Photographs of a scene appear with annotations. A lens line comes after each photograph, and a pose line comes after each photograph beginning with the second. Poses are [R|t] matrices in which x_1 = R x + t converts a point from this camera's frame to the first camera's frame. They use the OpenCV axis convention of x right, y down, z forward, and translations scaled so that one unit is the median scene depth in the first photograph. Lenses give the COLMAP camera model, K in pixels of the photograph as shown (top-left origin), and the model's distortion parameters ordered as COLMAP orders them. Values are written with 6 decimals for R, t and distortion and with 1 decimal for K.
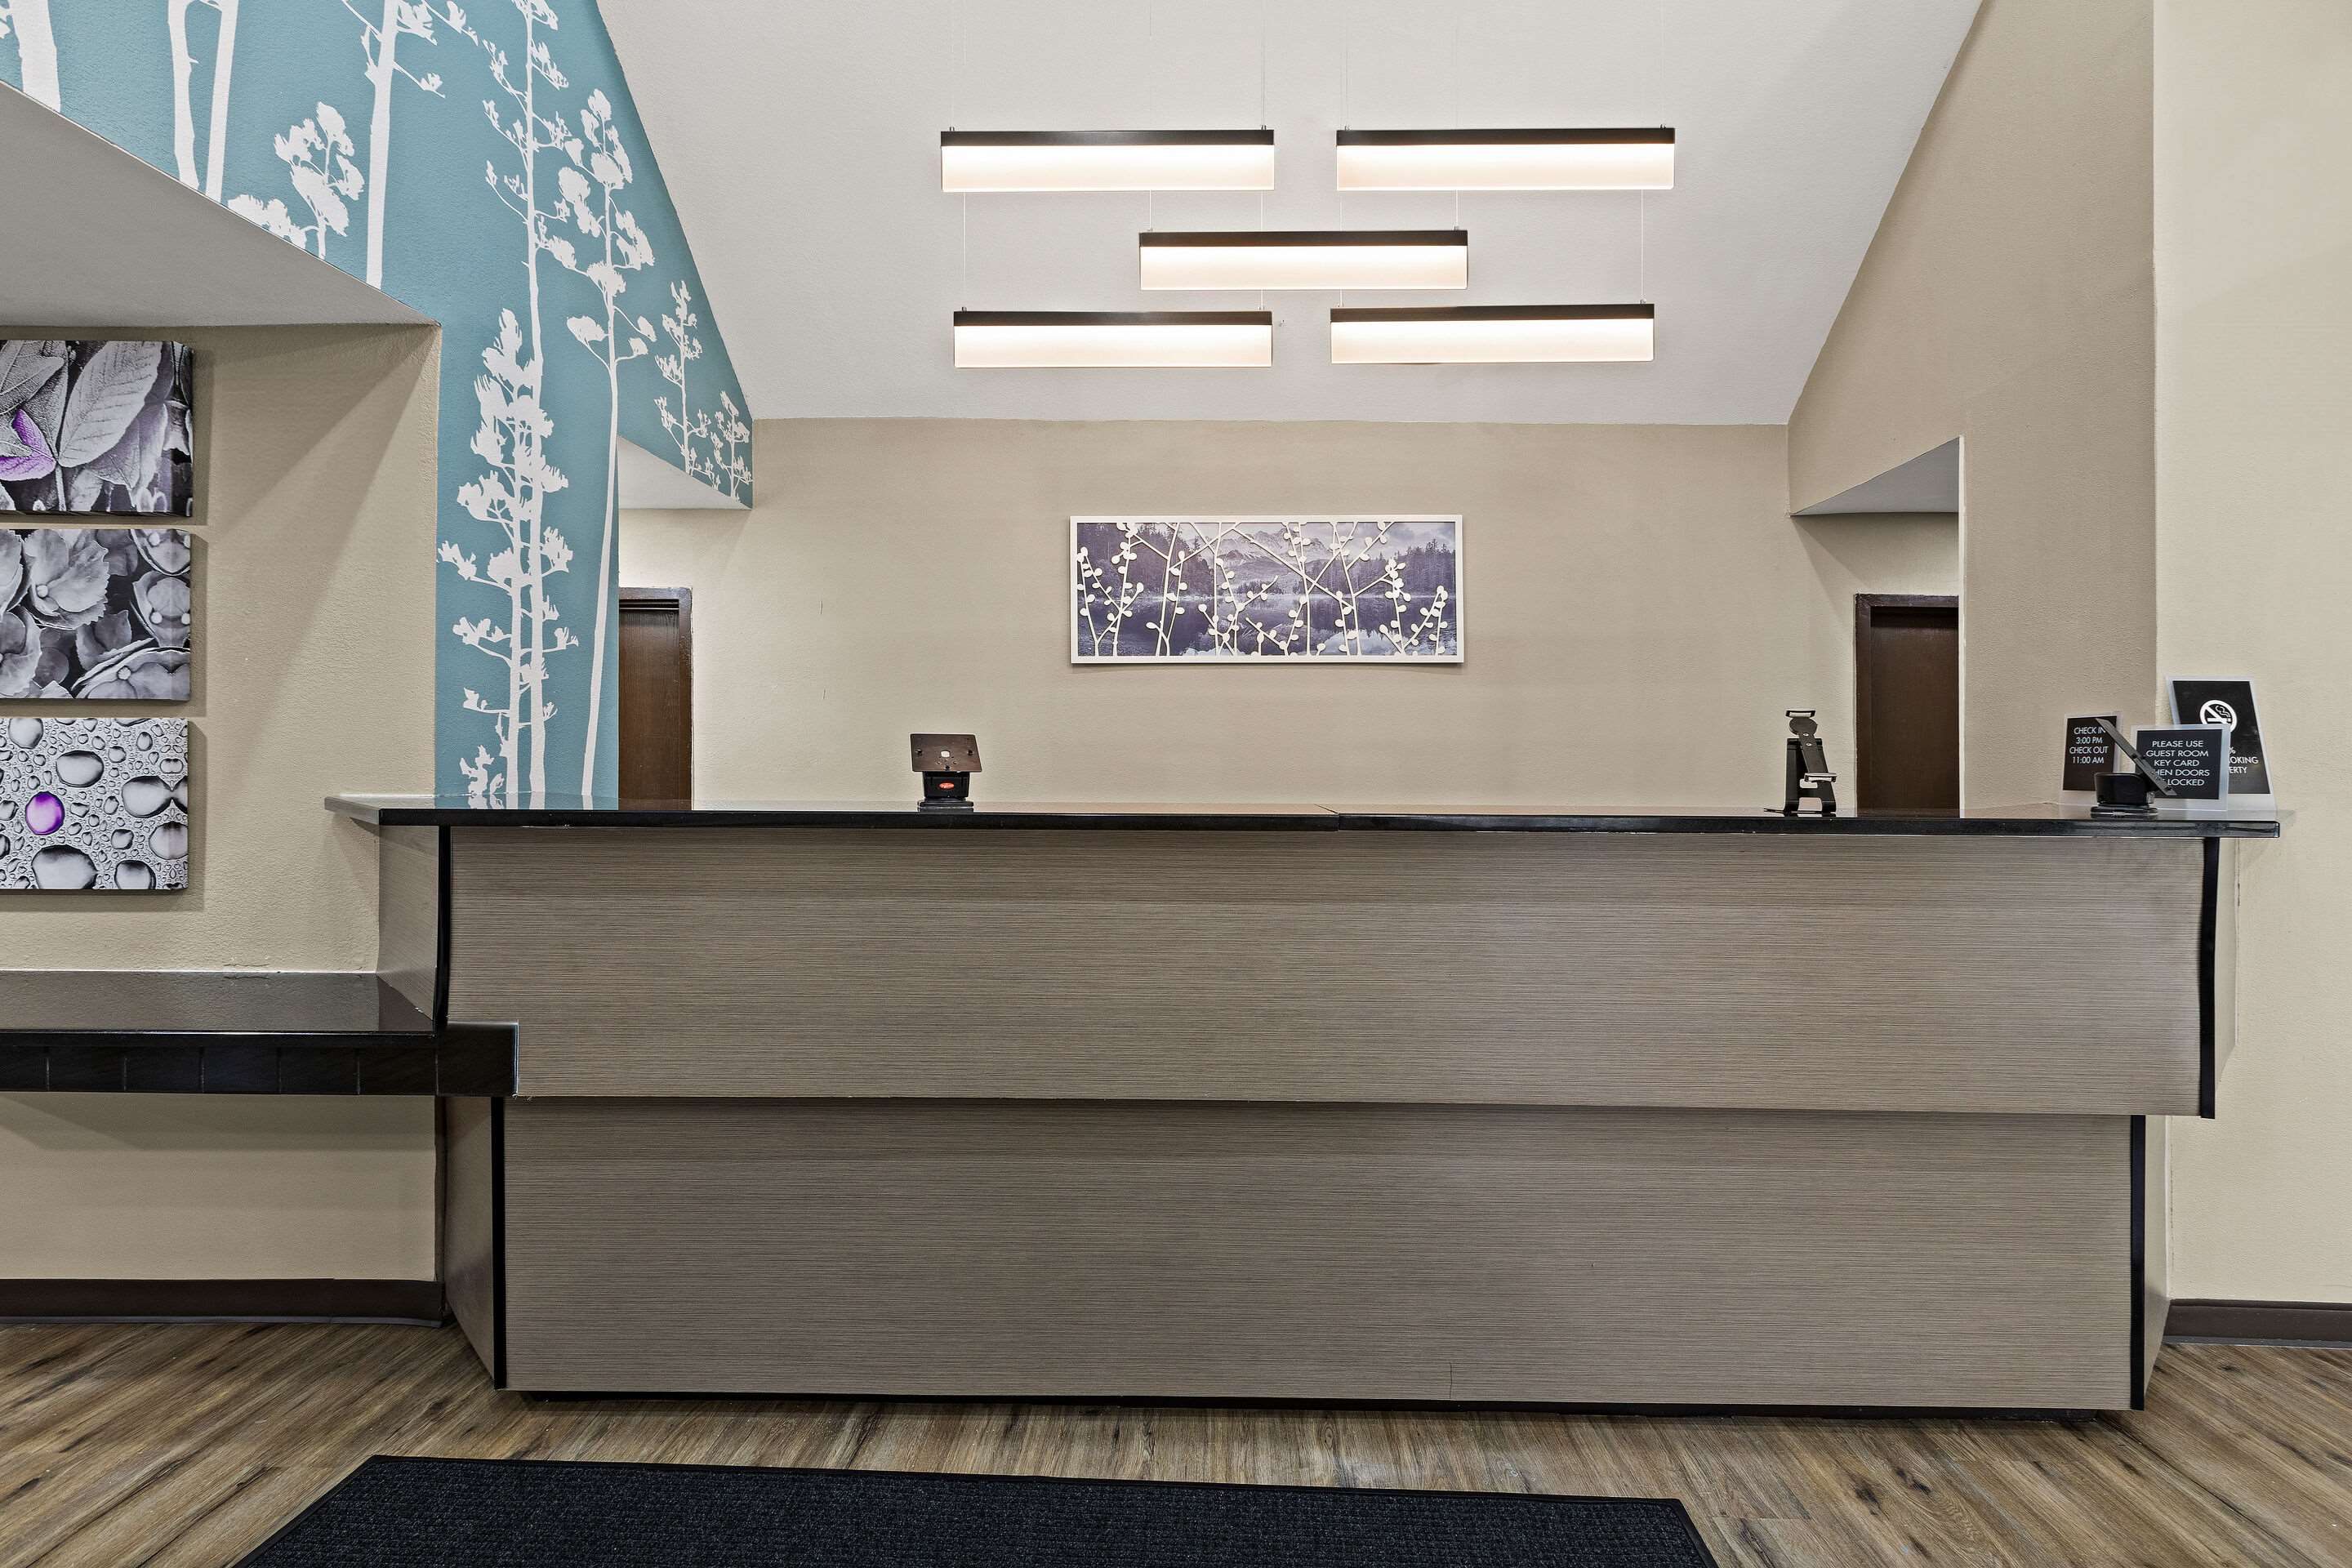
lens RADIAL K [[1063.1, 0, 1187.1], [0, 1063.1, 743.9], [0, 0, 1]] dist [0.000513, 0.000129]
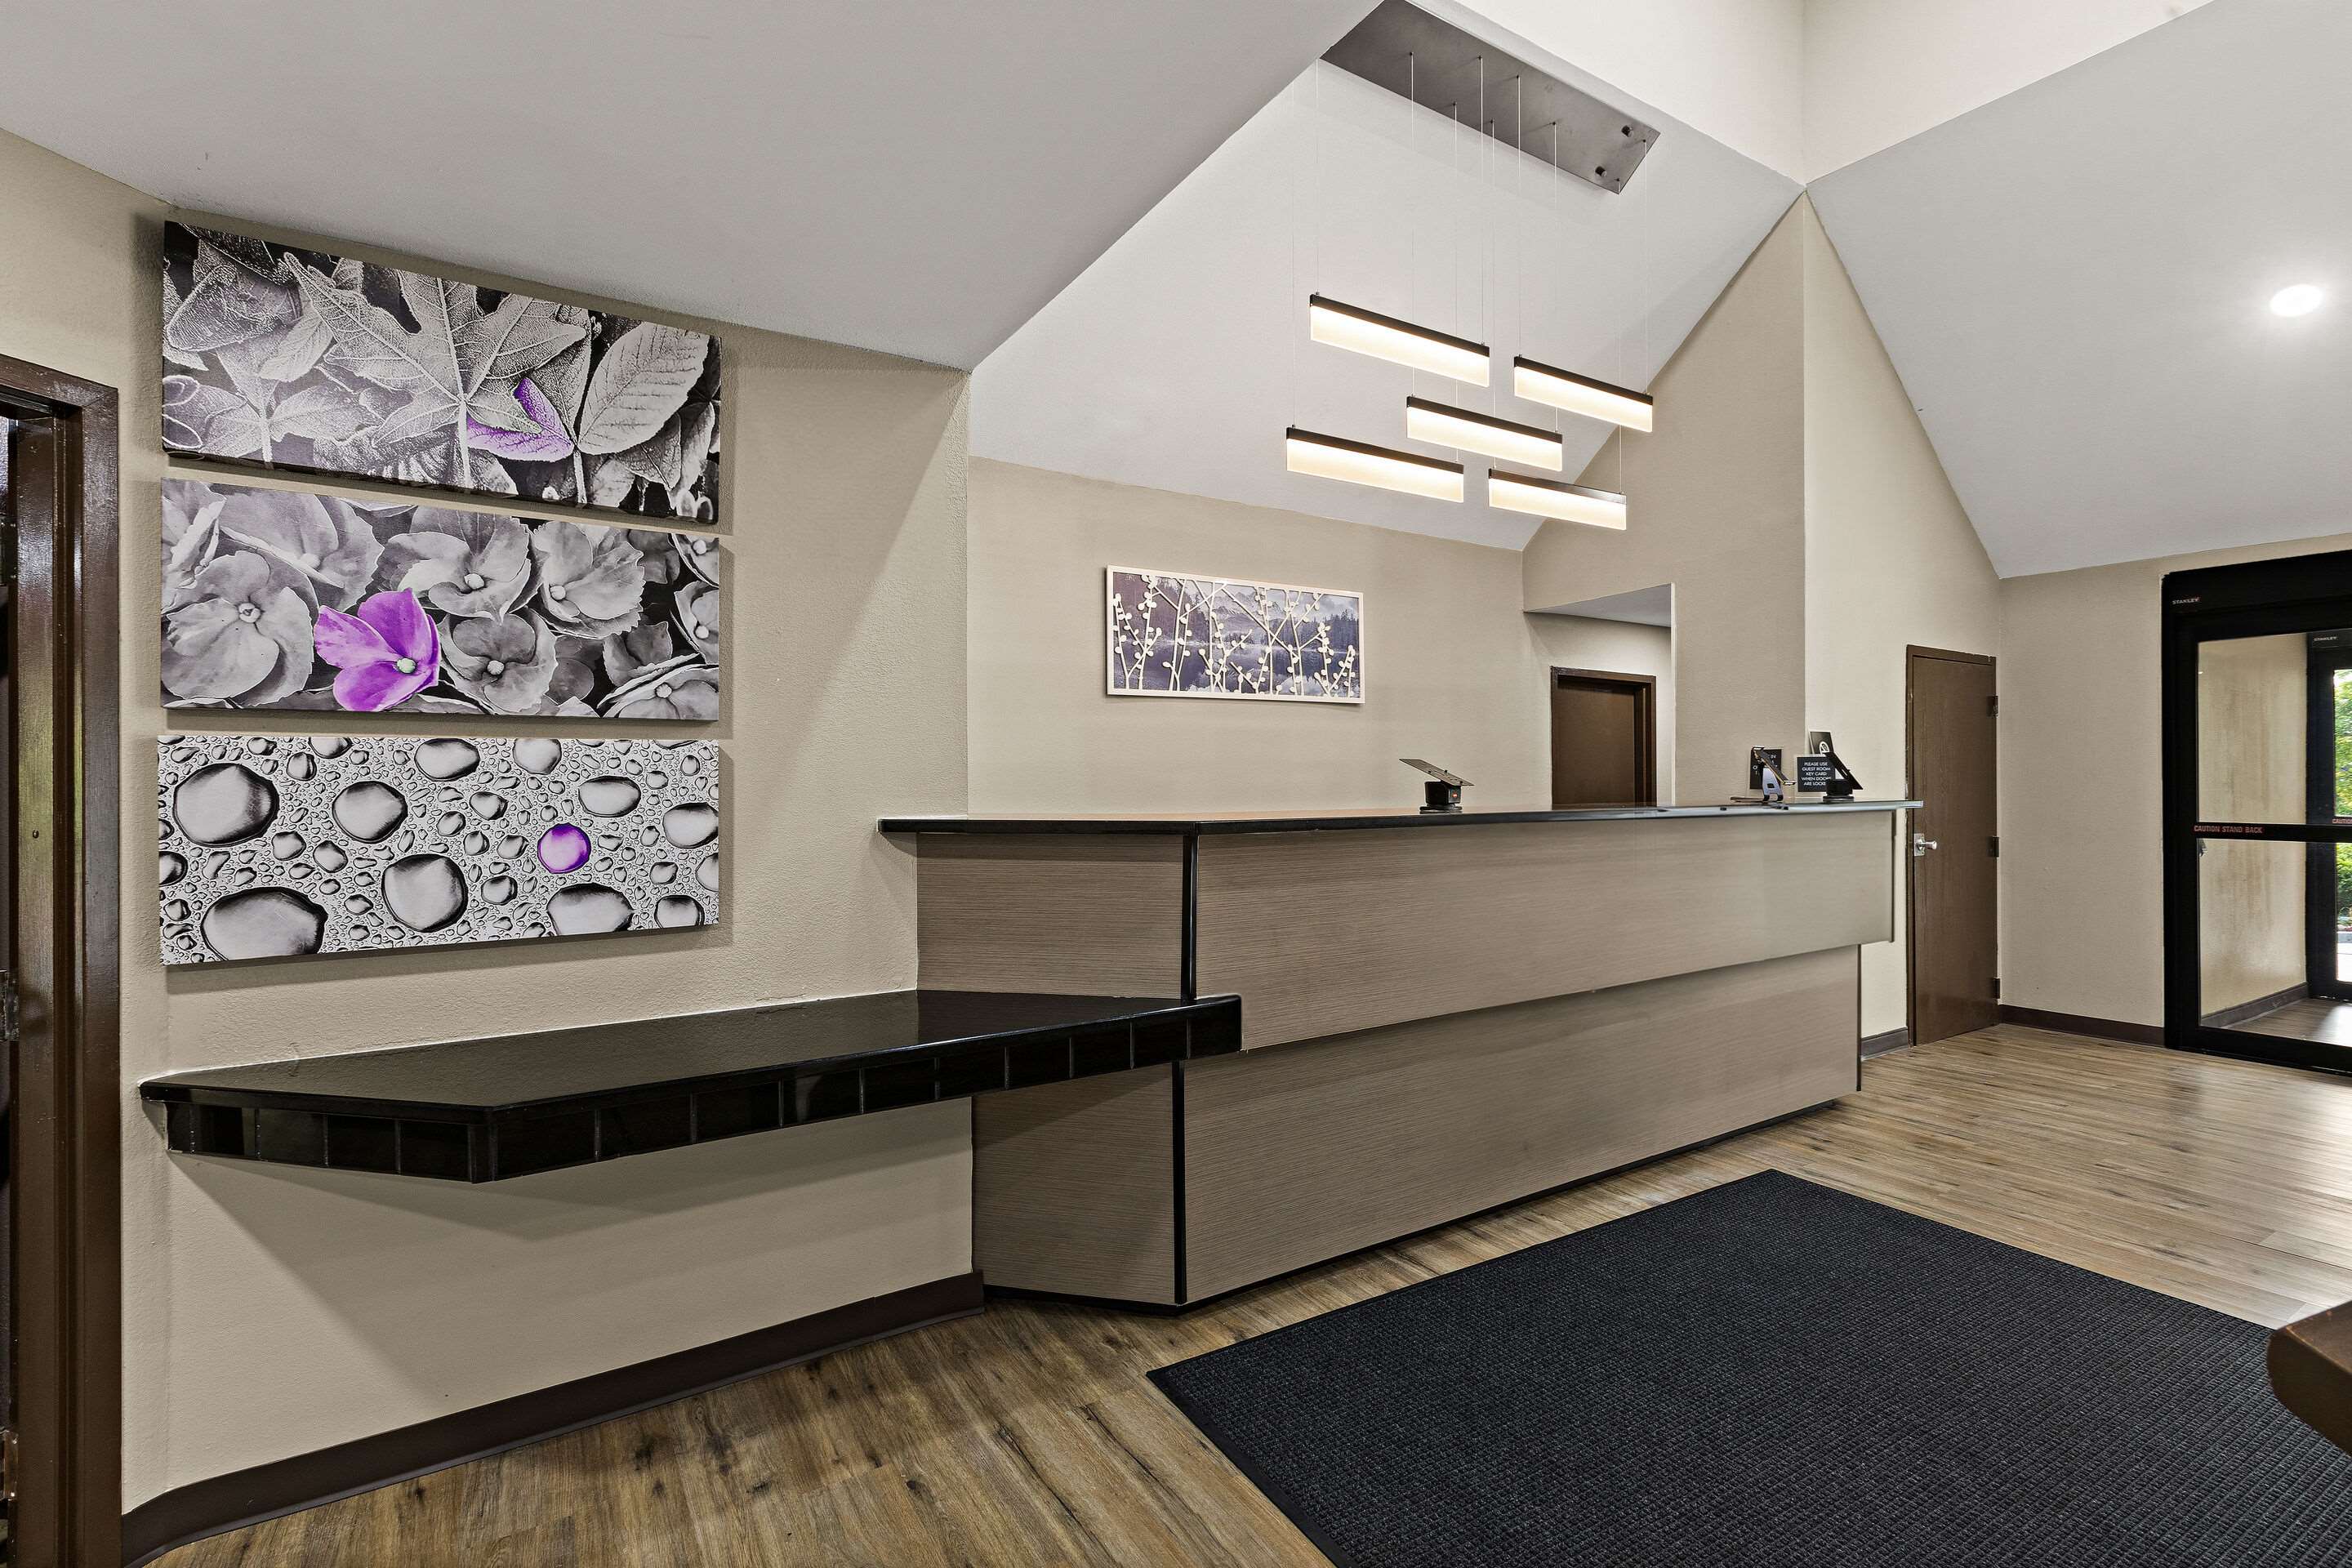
lens RADIAL K [[1082.9, 0, 1153.0], [0, 1082.9, 765.9], [0, 0, 1]] dist [0.000381, -0.000382]
pose [[0.839697, -0.002812, 0.543048, -1.091666], [0.000822, 0.999992, 0.003907, -0.004997], [-0.543054, -0.002835, 0.839693, -0.005455]]
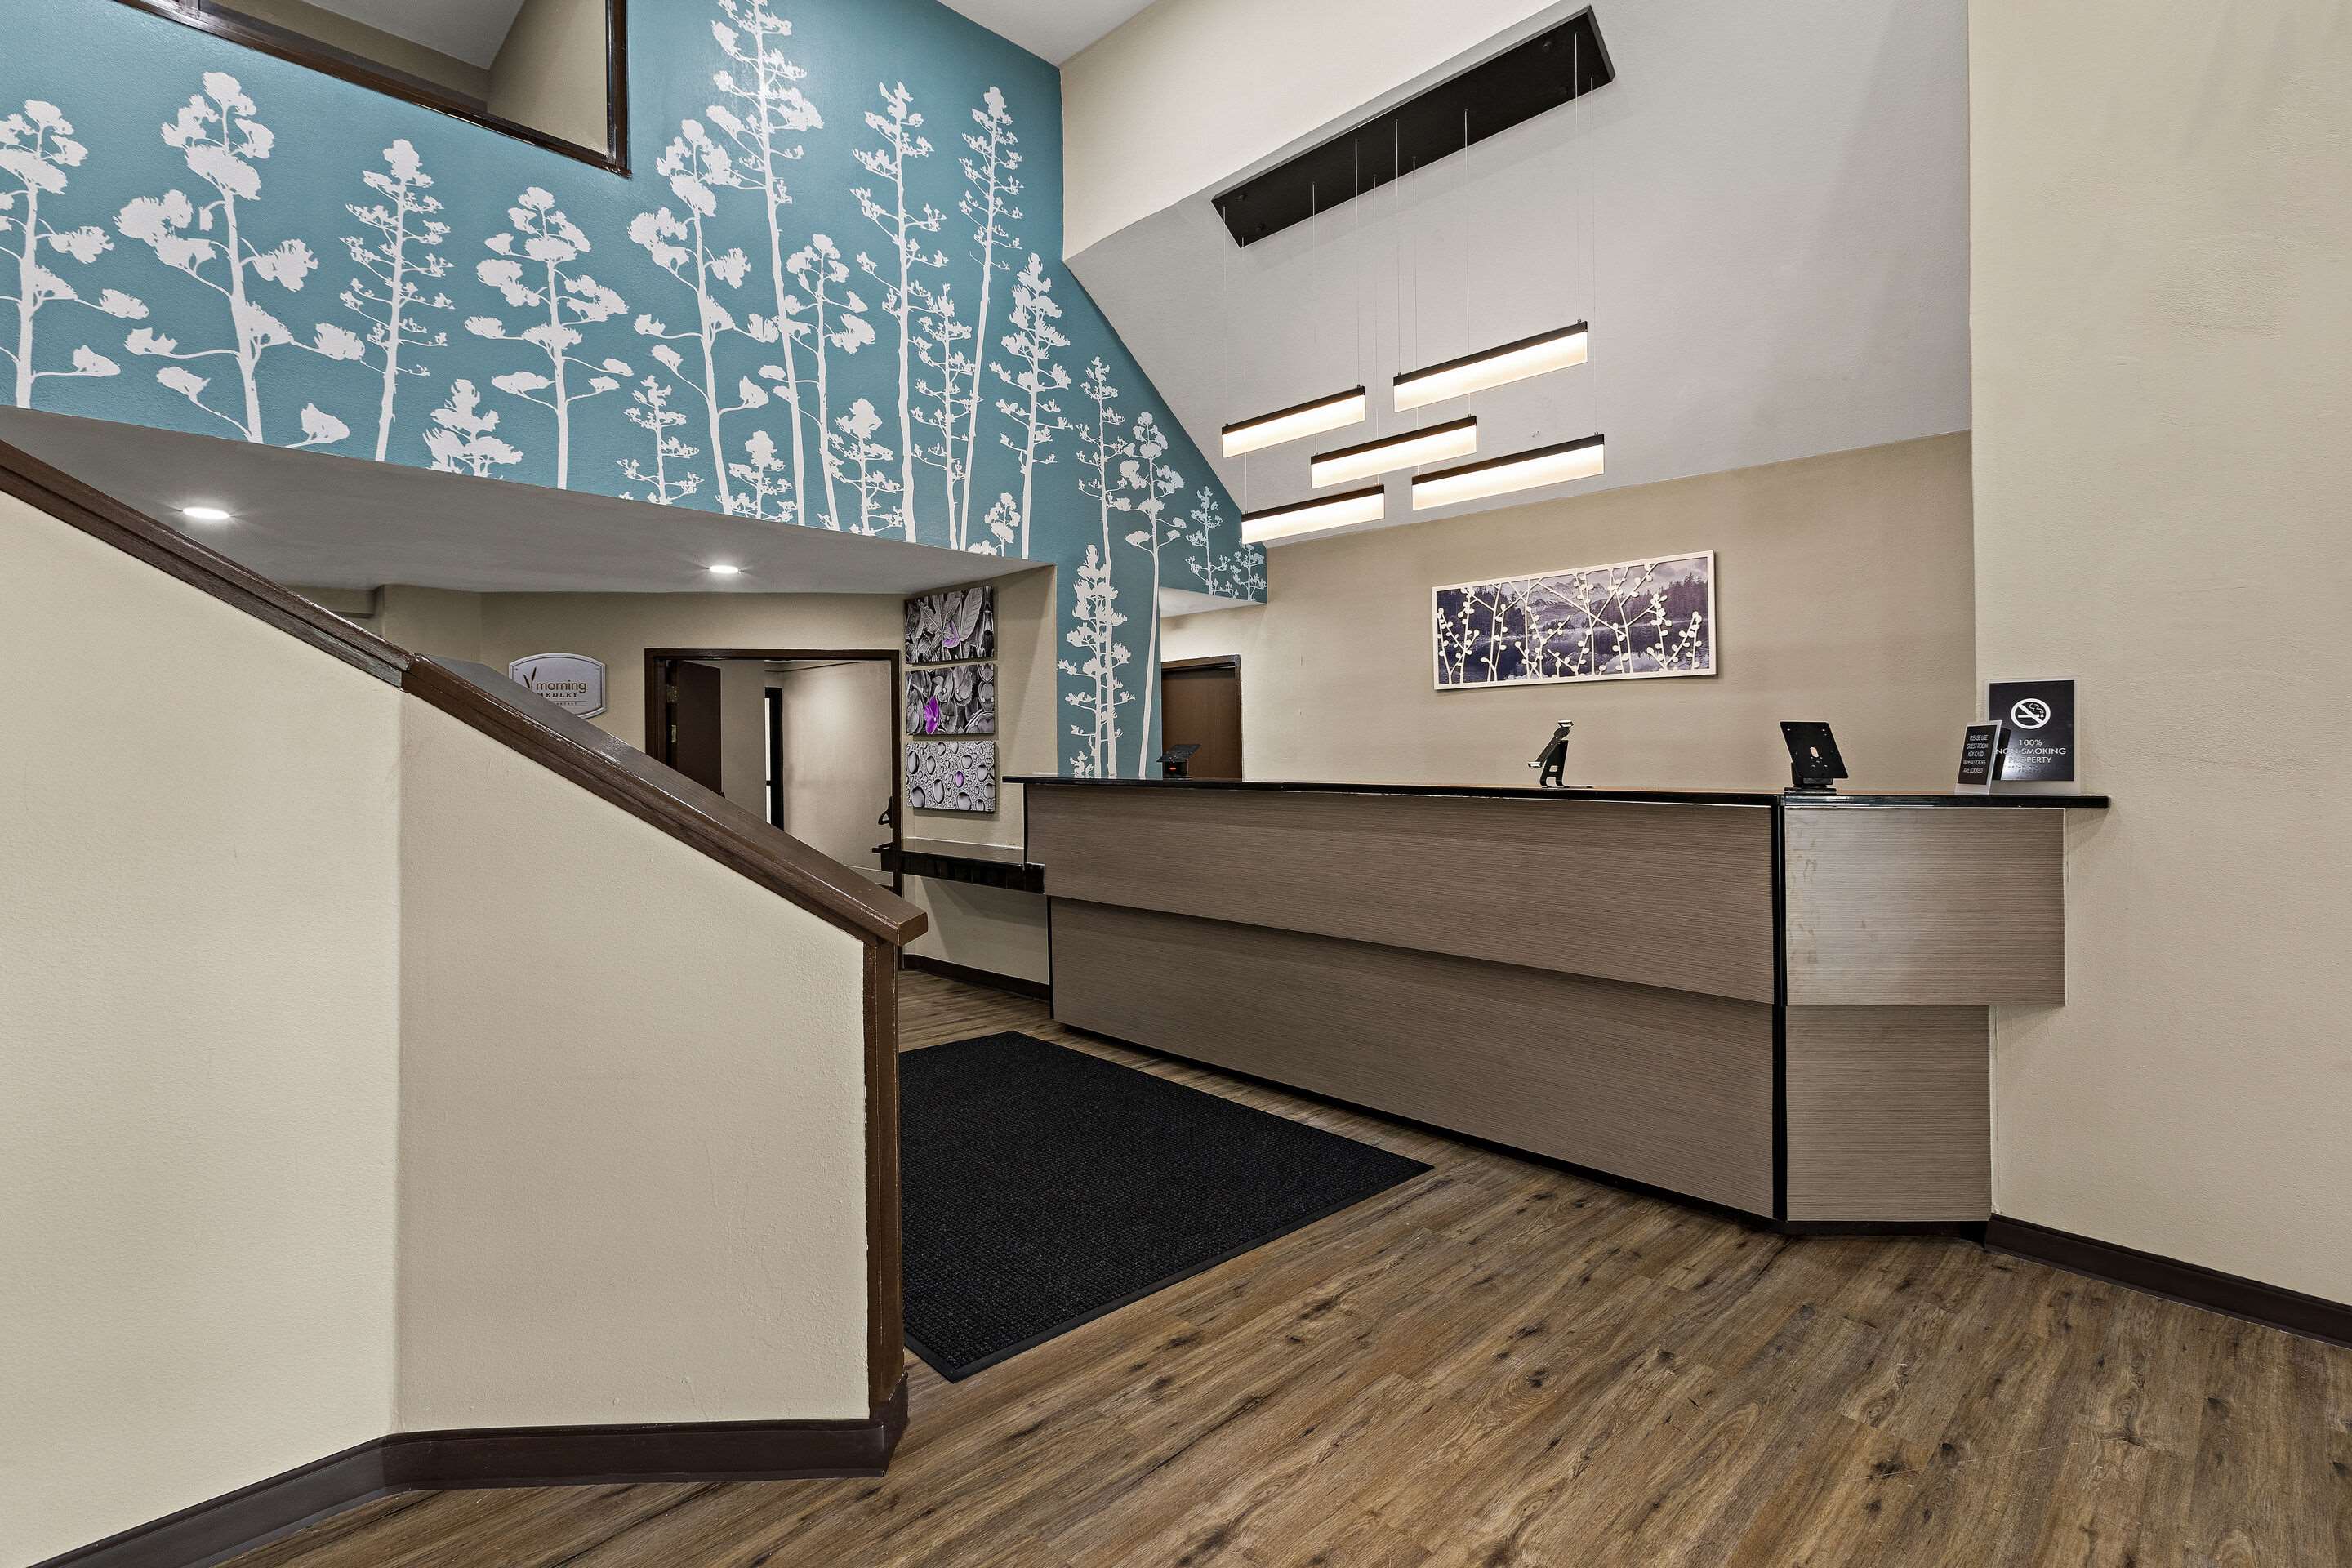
lens RADIAL K [[1100.8, 0, 1216.9], [0, 1100.8, 750.6], [0, 0, 1]] dist [0.017170, -0.000415]
pose [[0.725813, -0.008076, -0.687845, 1.090920], [0.012073, 0.999927, 0.000998, 0.002008], [0.687786, -0.009028, 0.725857, -0.440301]]
